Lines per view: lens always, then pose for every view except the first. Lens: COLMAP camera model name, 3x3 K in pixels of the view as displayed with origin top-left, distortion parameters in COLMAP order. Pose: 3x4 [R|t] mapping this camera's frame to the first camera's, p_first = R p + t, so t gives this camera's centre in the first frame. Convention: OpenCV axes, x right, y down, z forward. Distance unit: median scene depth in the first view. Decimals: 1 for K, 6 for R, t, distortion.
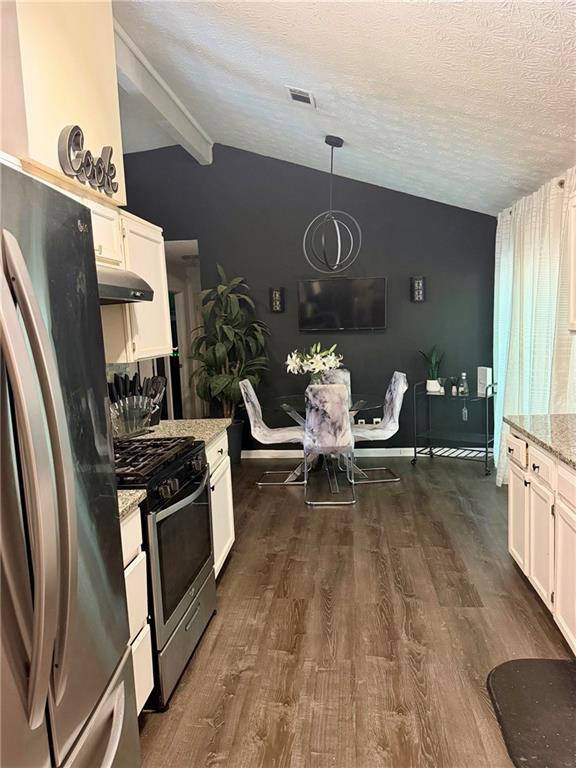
lens RADIAL K [[540.8, 0, 291.9], [0, 540.8, 384.8], [0, 0, 1]] dist [0.103102, -0.140913]
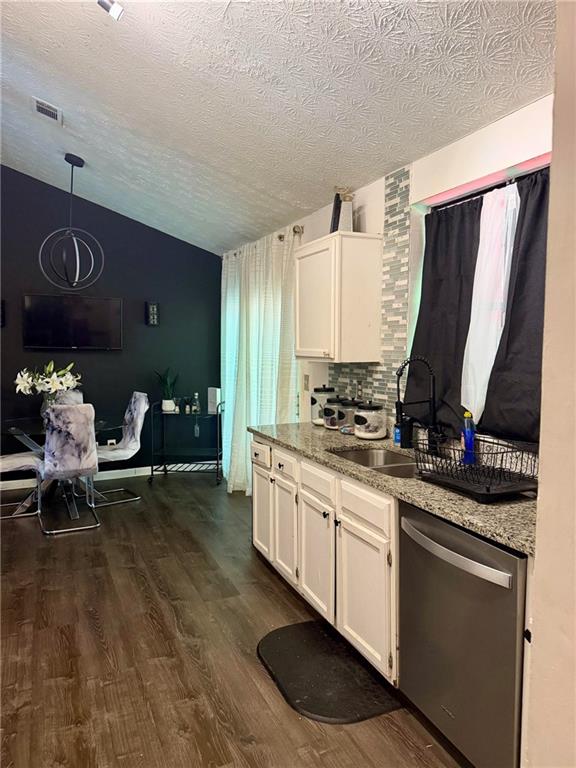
lens RADIAL K [[536.5, 0, 287.2], [0, 536.5, 381.1], [0, 0, 1]] dist [0.120008, -0.190568]
pose [[0.862953, 0.005846, 0.505251, -0.084765], [0.020959, 0.998658, -0.047353, 0.010999], [-0.504850, 0.051453, 0.861672, -0.026208]]
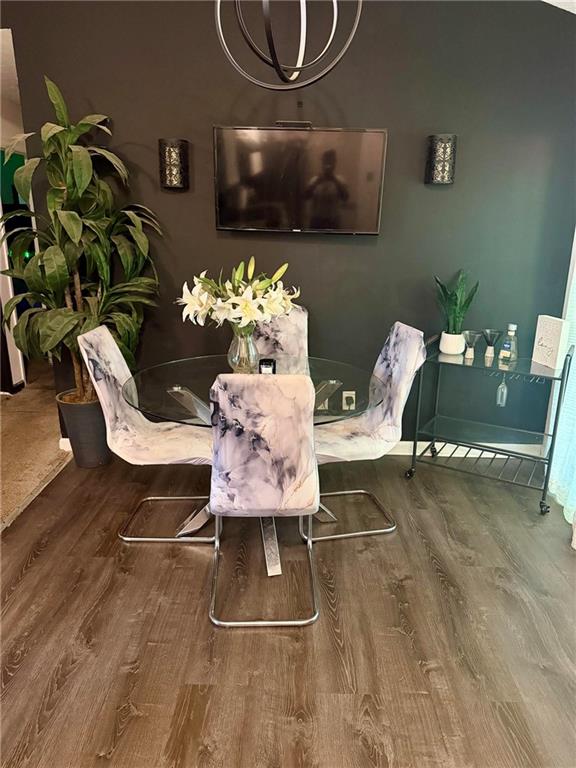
lens RADIAL K [[536.6, 0, 293.1], [0, 536.6, 384.0], [0, 0, 1]] dist [0.163275, -0.290172]
pose [[0.992924, 0.019268, 0.117179, 0.035349], [-0.039704, 0.983828, 0.174657, -0.058889], [-0.111919, -0.178074, 0.977632, 0.548935]]
